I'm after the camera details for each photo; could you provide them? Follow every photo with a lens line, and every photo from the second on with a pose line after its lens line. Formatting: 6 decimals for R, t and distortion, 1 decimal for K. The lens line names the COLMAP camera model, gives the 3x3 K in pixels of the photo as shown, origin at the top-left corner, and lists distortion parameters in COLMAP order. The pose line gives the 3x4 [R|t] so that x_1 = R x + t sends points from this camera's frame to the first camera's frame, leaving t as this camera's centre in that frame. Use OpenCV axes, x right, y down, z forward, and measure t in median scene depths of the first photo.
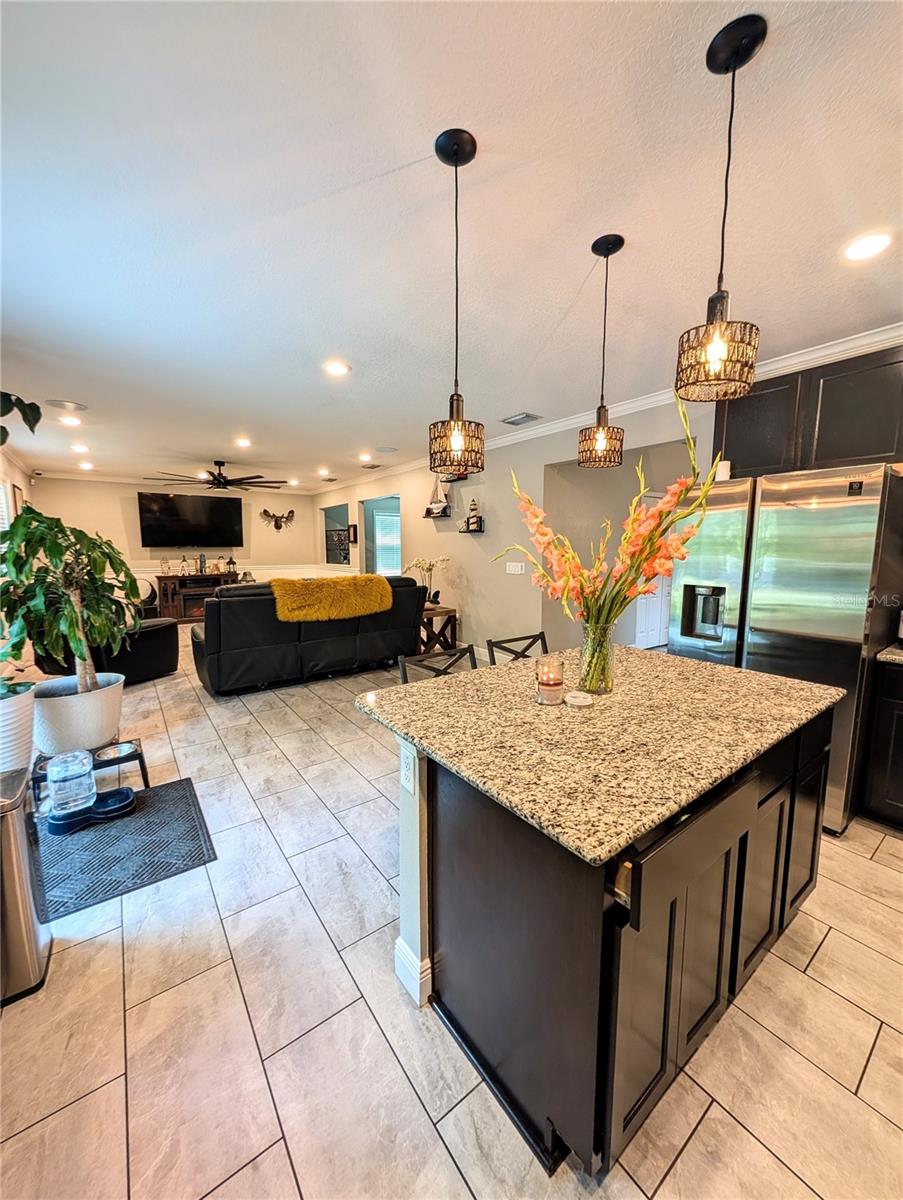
lens RADIAL K [[453.8, 0, 451.5], [0, 453.8, 600.0], [0, 0, 1]] dist [0.000309, 0.000313]
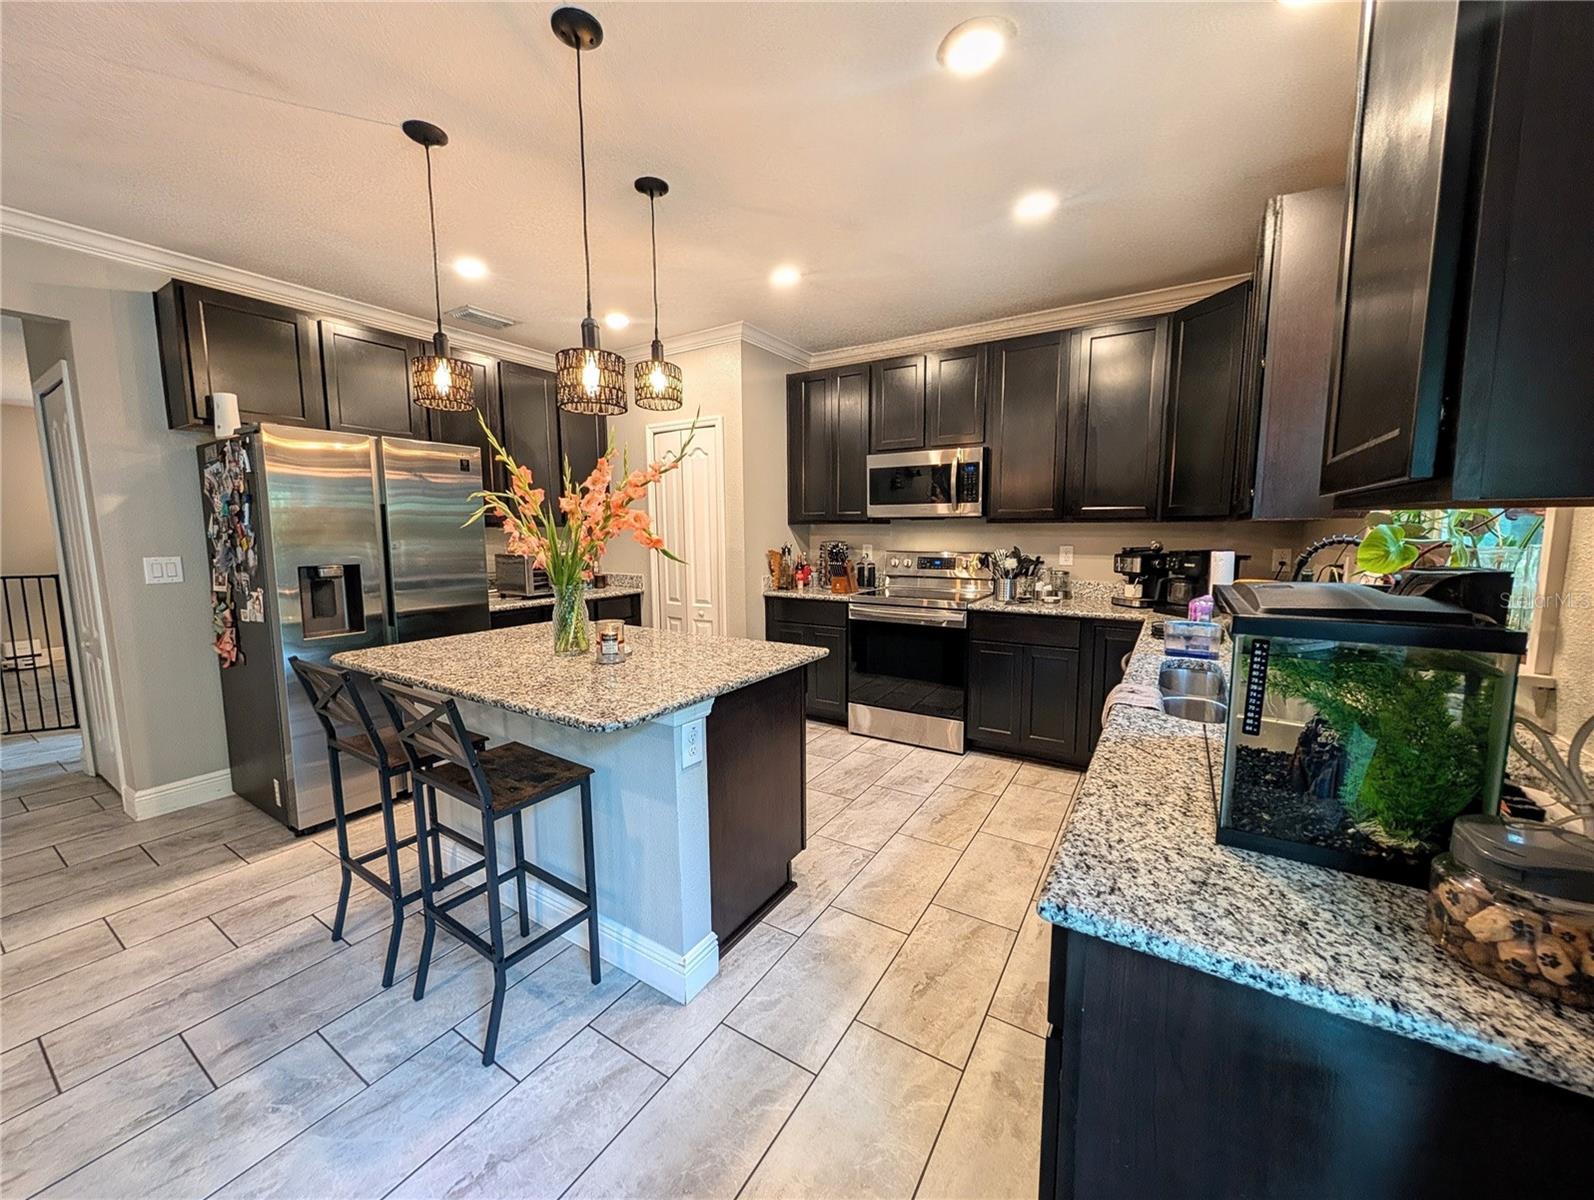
lens RADIAL K [[602.8, 0, 797.0], [0, 602.8, 600.0], [0, 0, 1]] dist [0.000309, 0.000313]
pose [[-0.357517, -0.105323, 0.927948, -1.288585], [0.121319, 0.979963, 0.157969, -0.077480], [-0.925993, 0.169055, -0.337576, 1.178069]]
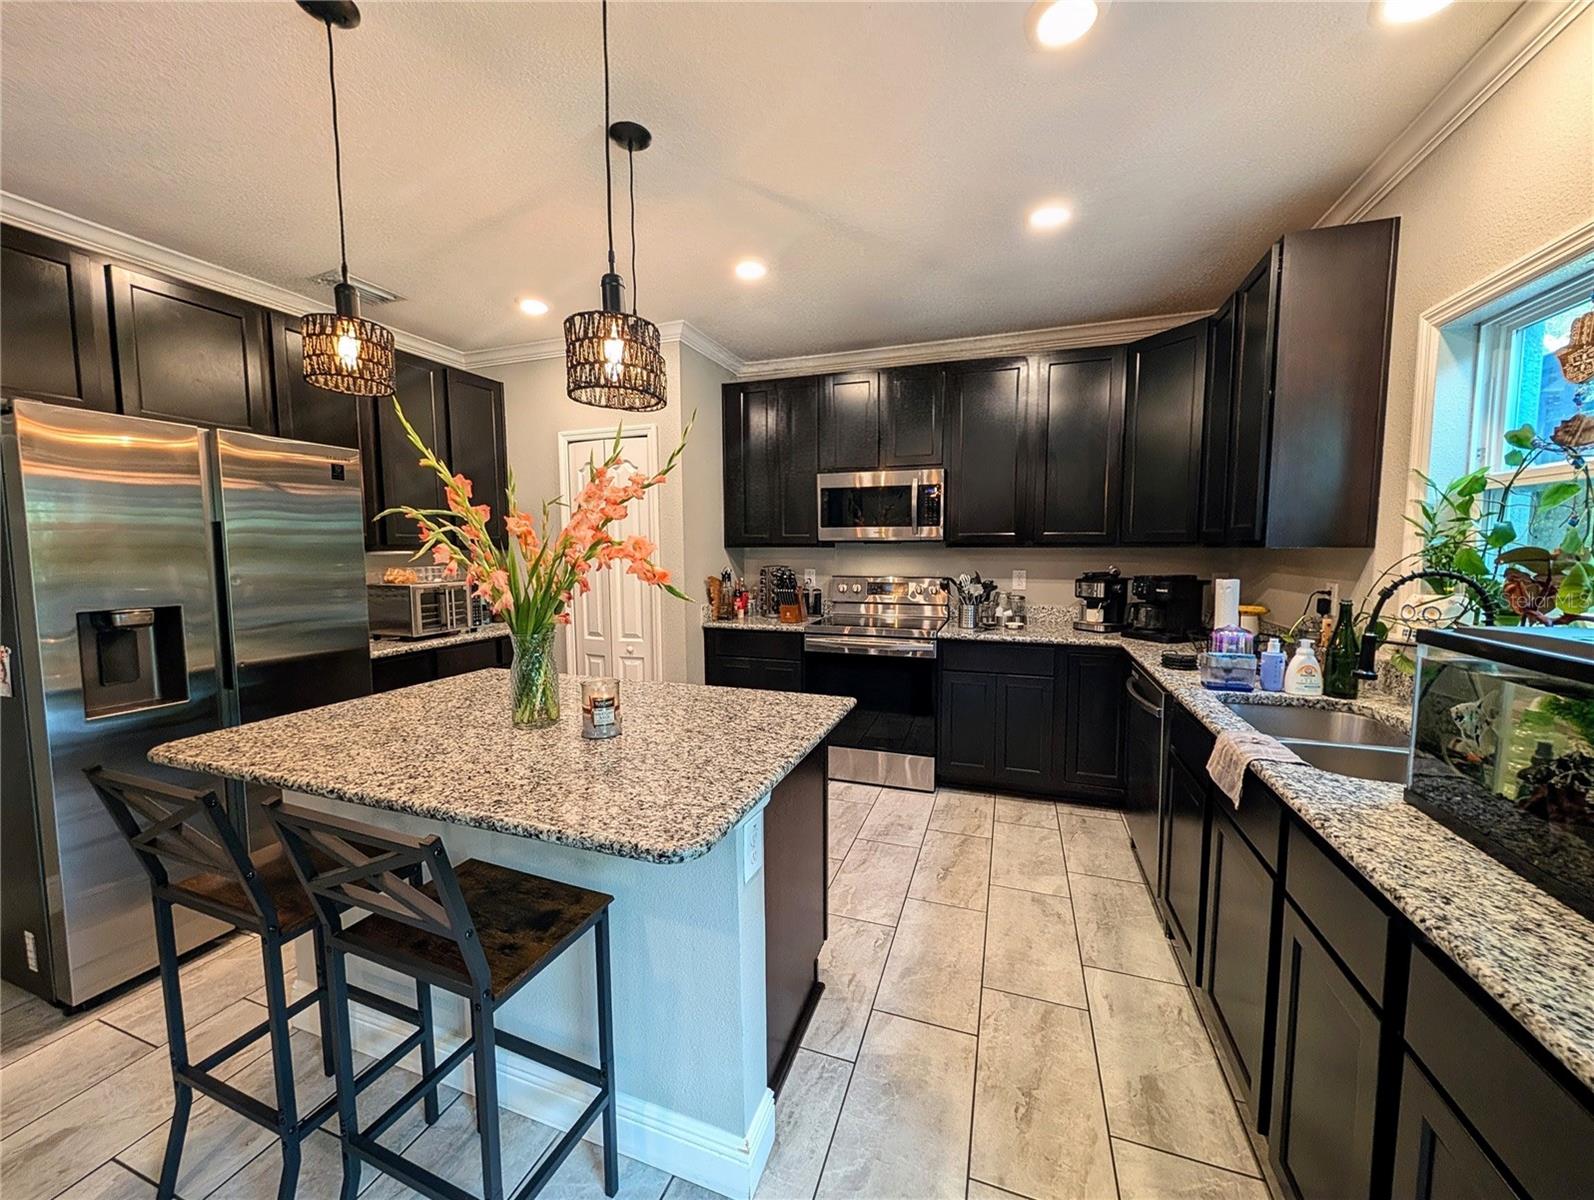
lens RADIAL K [[602.8, 0, 797.0], [0, 602.8, 600.0], [0, 0, 1]] dist [0.000309, 0.000313]
pose [[-0.552689, -0.068621, 0.830558, -0.880339], [0.107701, 0.982366, 0.152832, -0.128303], [-0.826399, 0.173920, -0.535552, 1.385008]]
